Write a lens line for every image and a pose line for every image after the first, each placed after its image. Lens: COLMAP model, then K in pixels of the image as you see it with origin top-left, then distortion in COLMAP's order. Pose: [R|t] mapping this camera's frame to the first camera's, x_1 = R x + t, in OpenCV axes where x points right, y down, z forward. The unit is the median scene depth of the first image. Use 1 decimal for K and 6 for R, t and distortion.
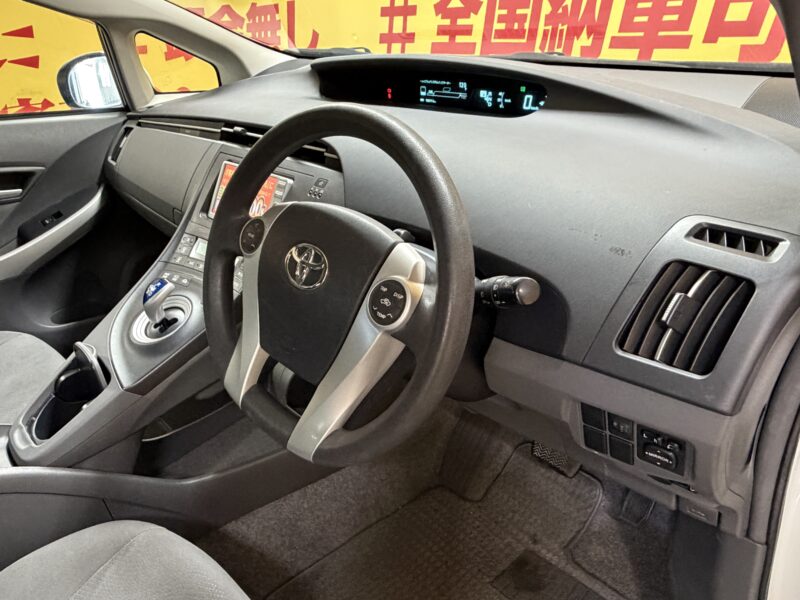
lens RADIAL K [[594.8, 0, 400.0], [0, 594.8, 300.0], [0, 0, 1]] dist [0.005188, 0.006424]
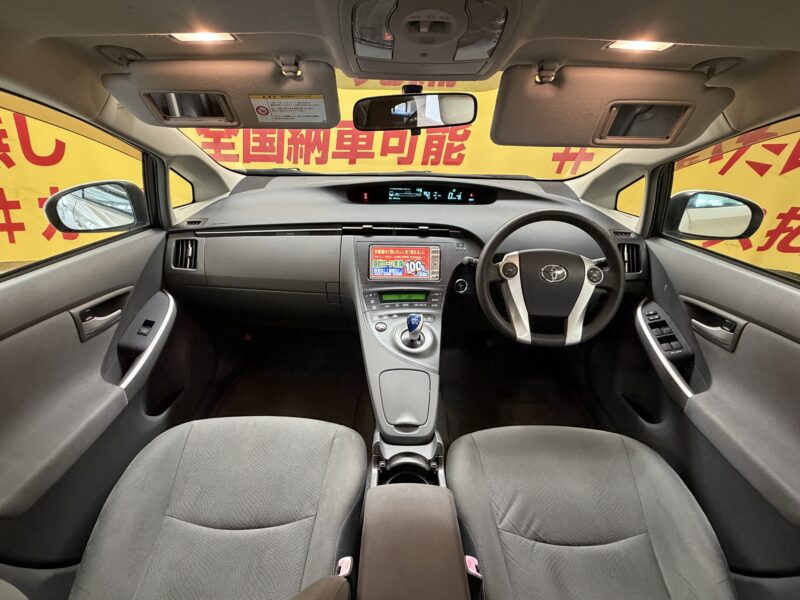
lens RADIAL K [[378.8, 0, 400.0], [0, 378.8, 300.0], [0, 0, 1]] dist [-0.002468, -0.000283]
pose [[0.681941, -0.272004, 0.678949, -0.751215], [0.279201, 0.954791, 0.102081, -0.128580], [-0.676021, 0.119950, 0.727055, 0.133672]]
